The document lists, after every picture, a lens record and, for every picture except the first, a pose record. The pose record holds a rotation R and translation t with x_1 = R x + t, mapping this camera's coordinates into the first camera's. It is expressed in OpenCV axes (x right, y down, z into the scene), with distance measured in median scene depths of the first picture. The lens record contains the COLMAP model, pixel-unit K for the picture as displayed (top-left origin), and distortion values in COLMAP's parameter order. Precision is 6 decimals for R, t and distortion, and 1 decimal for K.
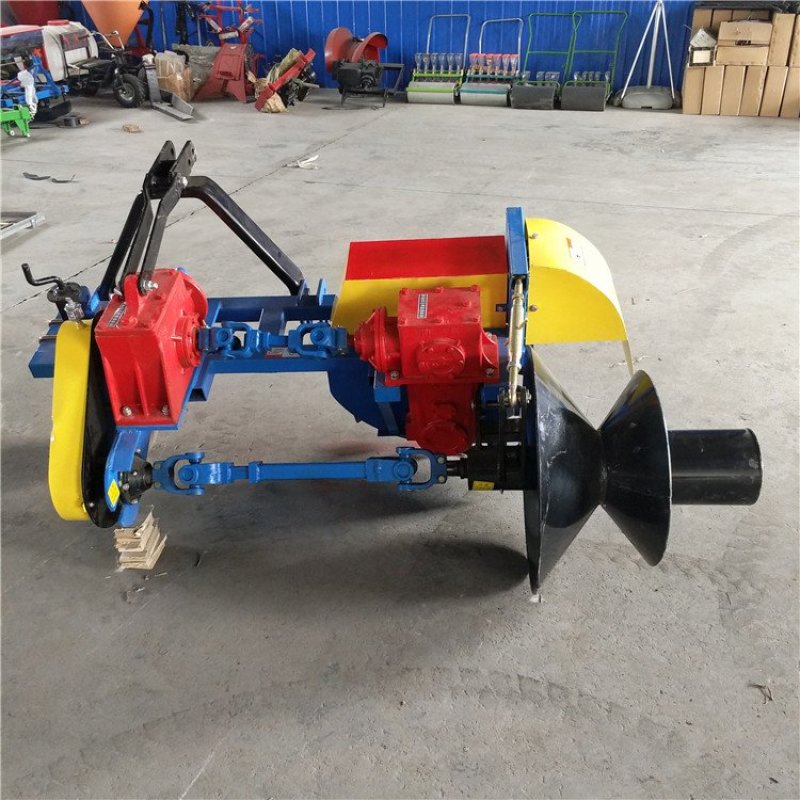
lens RADIAL K [[801.4, 0, 420.3], [0, 801.4, 382.9], [0, 0, 1]] dist [0.009505, -0.035195]
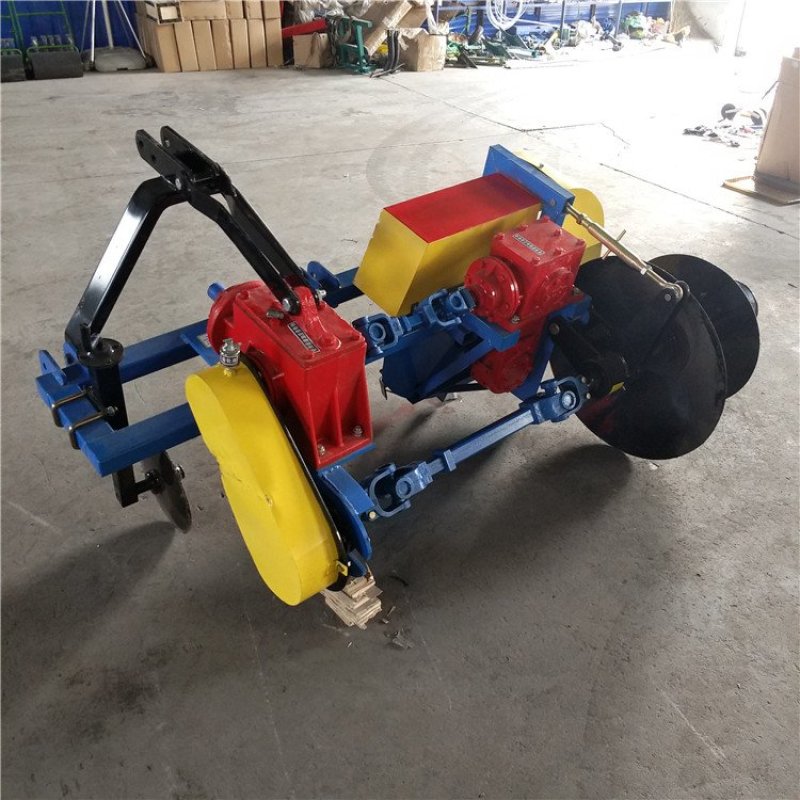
lens RADIAL K [[801.4, 0, 420.3], [0, 801.4, 382.9], [0, 0, 1]] dist [0.009505, -0.035195]
pose [[0.713046, -0.322221, 0.622687, -0.206721], [0.296301, 0.943418, 0.148891, -0.031663], [-0.635430, 0.078336, 0.768175, 0.079525]]
